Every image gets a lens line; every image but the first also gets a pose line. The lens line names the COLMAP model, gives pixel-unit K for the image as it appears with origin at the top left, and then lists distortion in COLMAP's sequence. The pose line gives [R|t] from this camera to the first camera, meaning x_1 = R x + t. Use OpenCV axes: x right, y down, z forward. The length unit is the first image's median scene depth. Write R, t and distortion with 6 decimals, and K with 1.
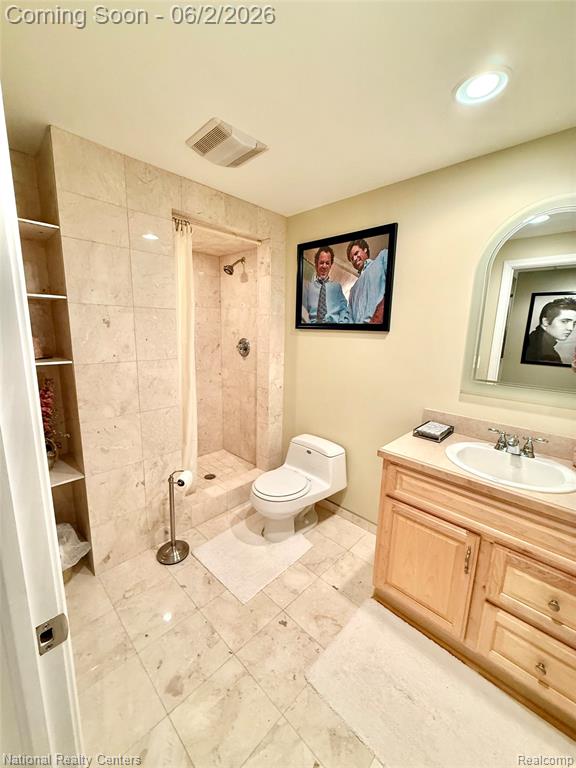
lens RADIAL K [[305.9, 0, 288.2], [0, 305.9, 381.9], [0, 0, 1]] dist [0.001199, 0.000050]
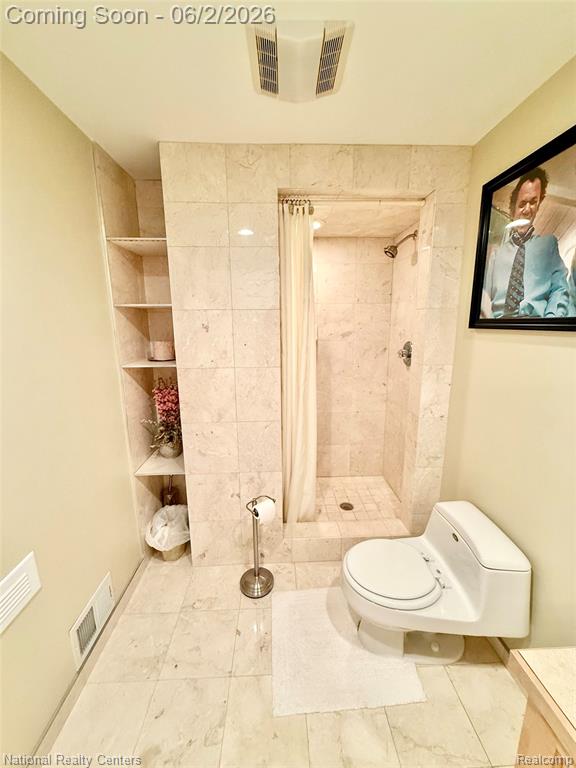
lens RADIAL K [[305.9, 0, 288.2], [0, 305.9, 381.9], [0, 0, 1]] dist [0.001199, 0.000050]
pose [[0.723527, 0.103352, -0.682516, 0.232889], [-0.097788, 0.994103, 0.046870, -0.074017], [0.683335, 0.032830, 0.729367, 0.377546]]
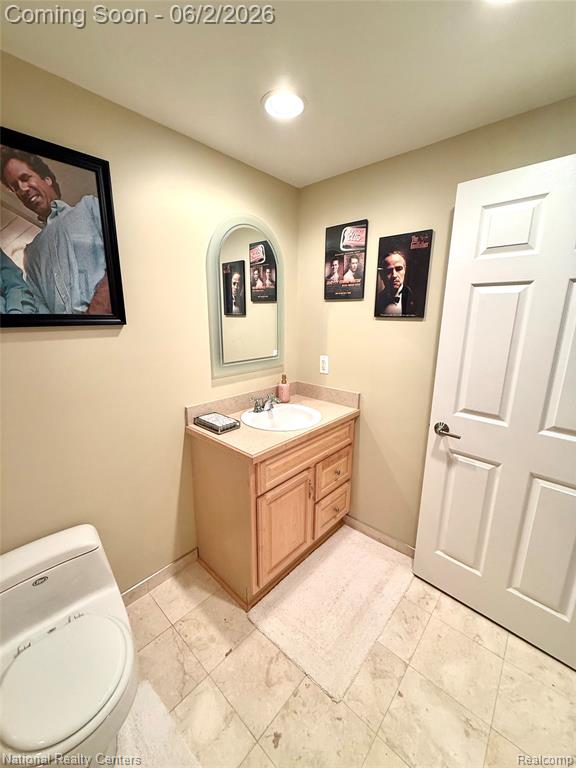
lens RADIAL K [[305.9, 0, 288.2], [0, 305.9, 381.9], [0, 0, 1]] dist [0.001199, 0.000050]
pose [[-0.032244, -0.245940, 0.968749, -0.383925], [0.171984, 0.953430, 0.247775, -0.142464], [-0.984572, 0.174599, 0.011555, 0.616957]]
